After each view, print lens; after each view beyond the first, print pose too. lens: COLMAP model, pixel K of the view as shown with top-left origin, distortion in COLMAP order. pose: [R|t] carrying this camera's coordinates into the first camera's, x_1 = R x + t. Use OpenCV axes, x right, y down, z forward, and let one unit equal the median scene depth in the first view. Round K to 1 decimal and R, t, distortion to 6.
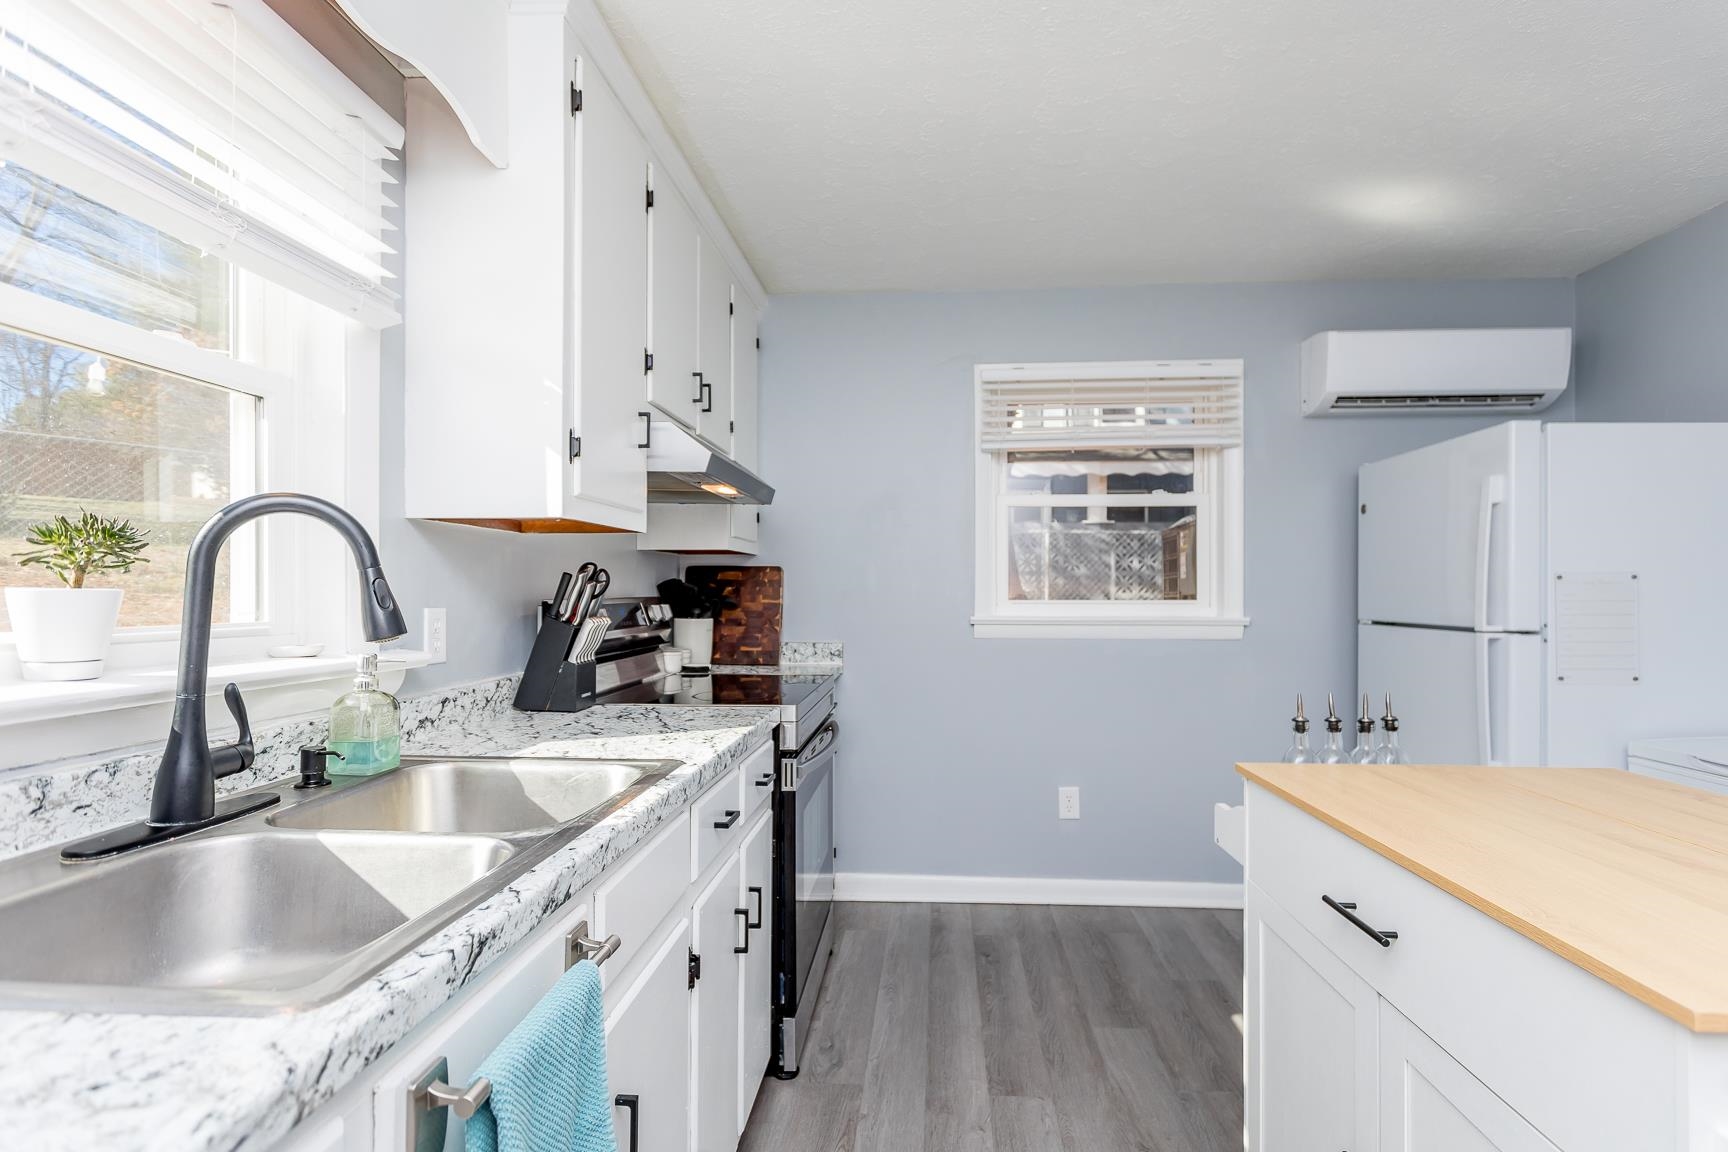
lens RADIAL K [[820.3, 0, 899.3], [0, 820.3, 590.6], [0, 0, 1]] dist [0.007021, -0.000233]
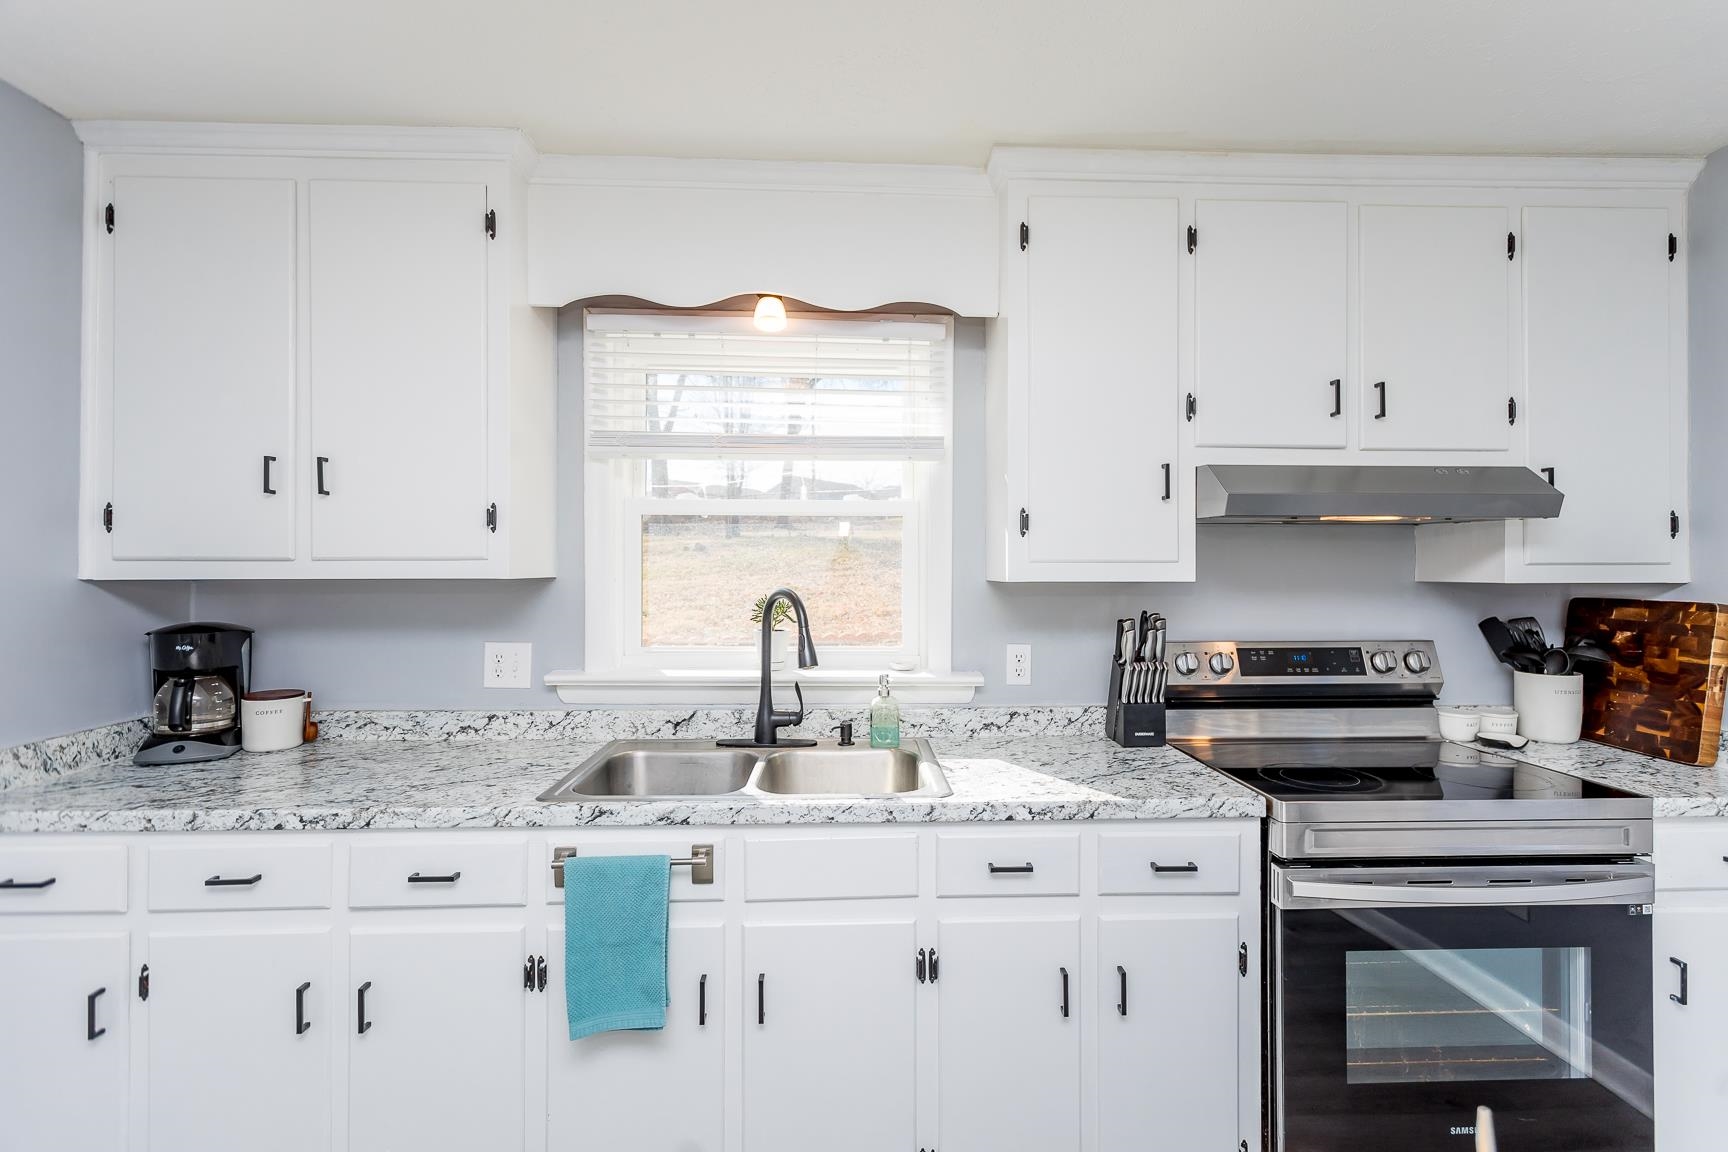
lens RADIAL K [[820.3, 0, 872.1], [0, 820.3, 568.7], [0, 0, 1]] dist [0.007021, -0.000233]
pose [[0.088412, 0.001390, -0.996083, 0.727769], [-0.001809, 0.999998, 0.001234, -0.099417], [0.996082, 0.001692, 0.088415, 0.619520]]
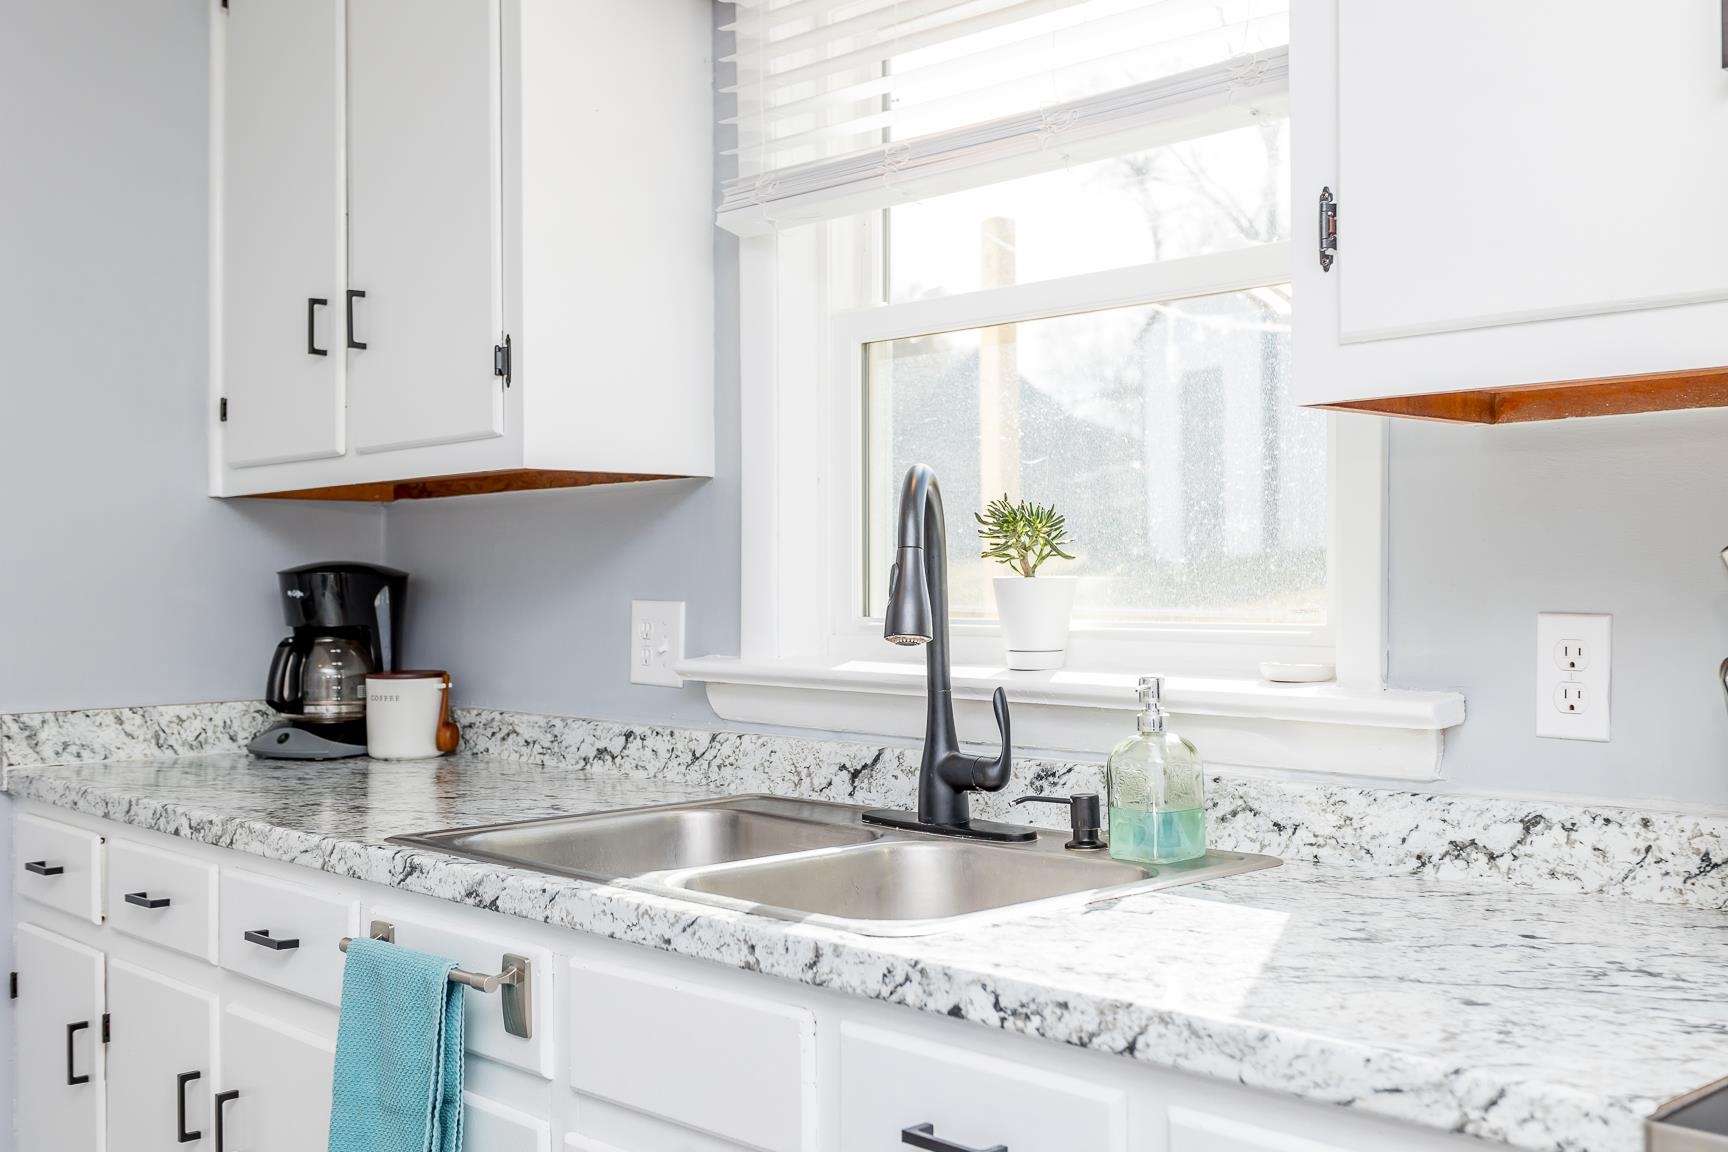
lens RADIAL K [[1864.1, 0, 865.4], [0, 1864.1, 571.4], [0, 0, 1]] dist [-0.012042, 0.000000]
pose [[-0.696579, -0.000460, -0.717480, 0.407429], [0.004471, 0.999978, -0.004983, 0.001708], [0.717467, -0.006679, -0.696561, 1.377404]]
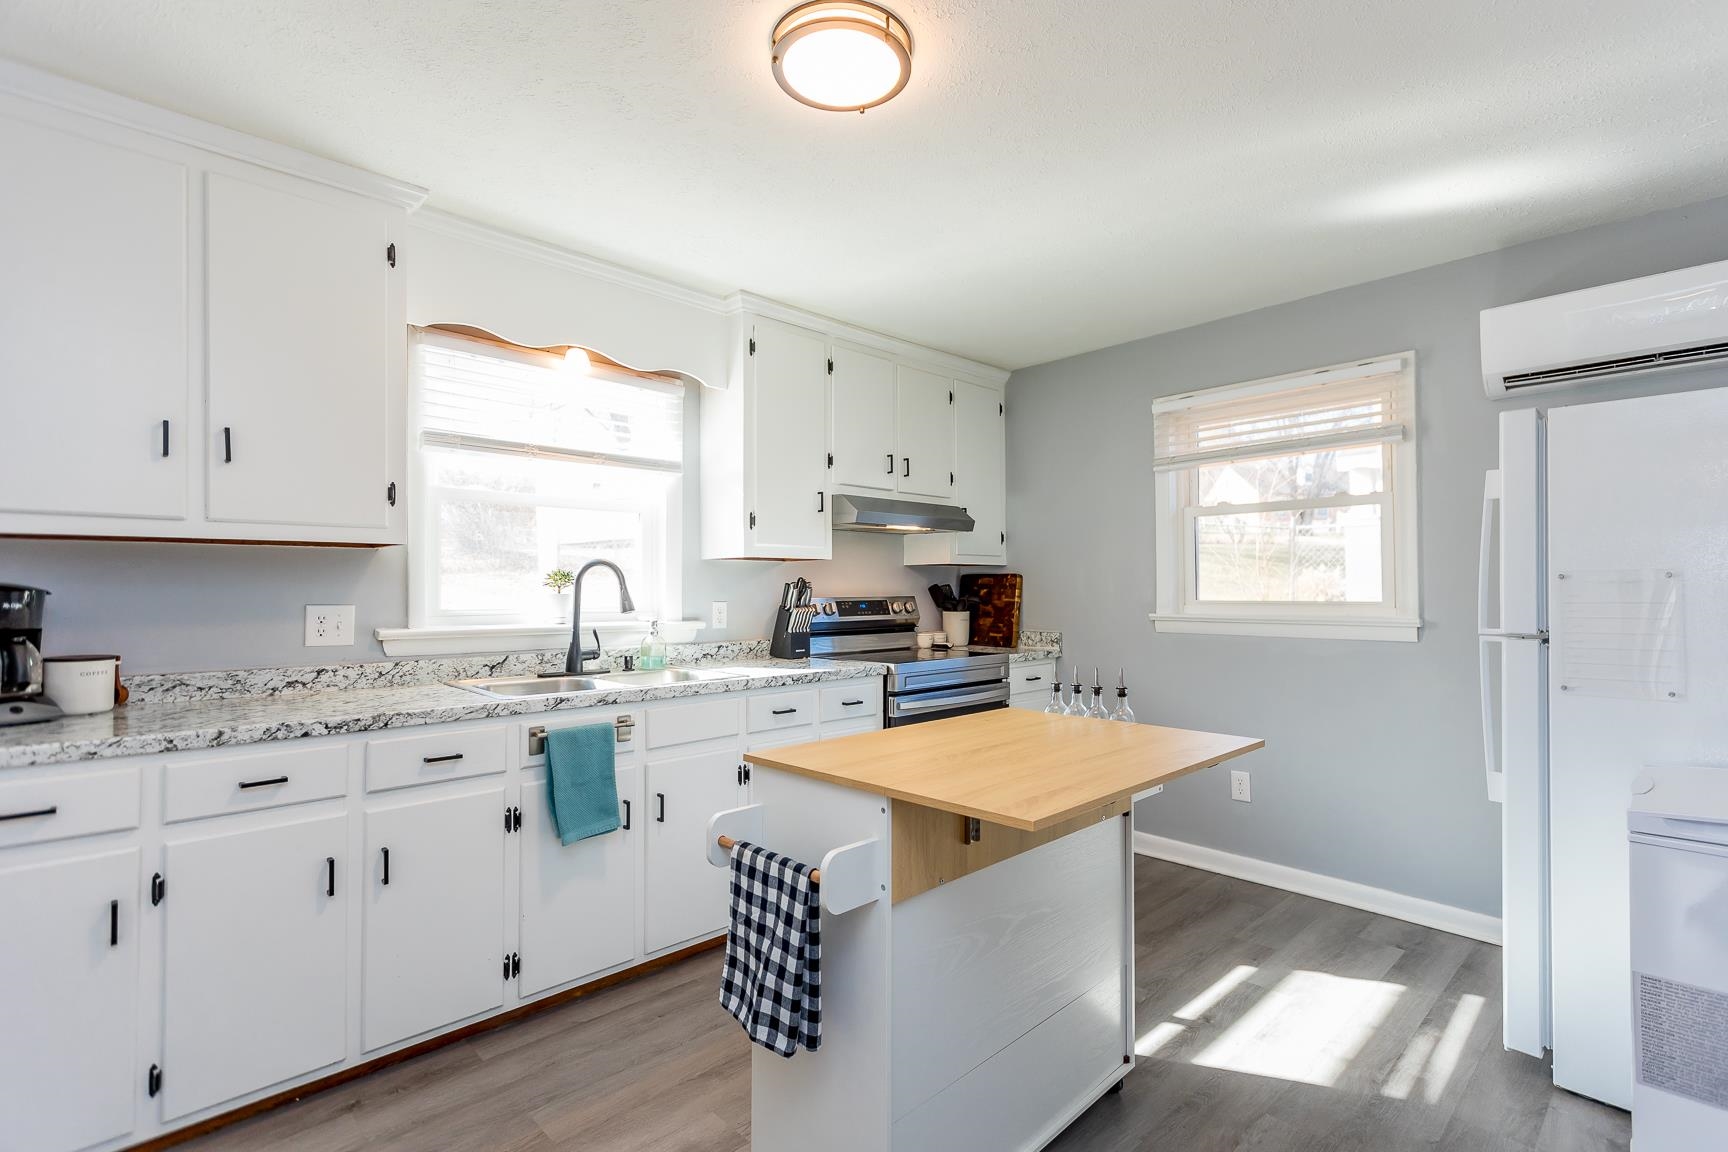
lens RADIAL K [[820.3, 0, 879.5], [0, 820.3, 593.0], [0, 0, 1]] dist [0.007021, -0.000233]
pose [[0.734044, -0.000615, -0.679102, 1.086801], [0.003830, 0.999987, 0.003234, -0.005403], [0.679091, -0.004975, 0.734037, -0.228935]]
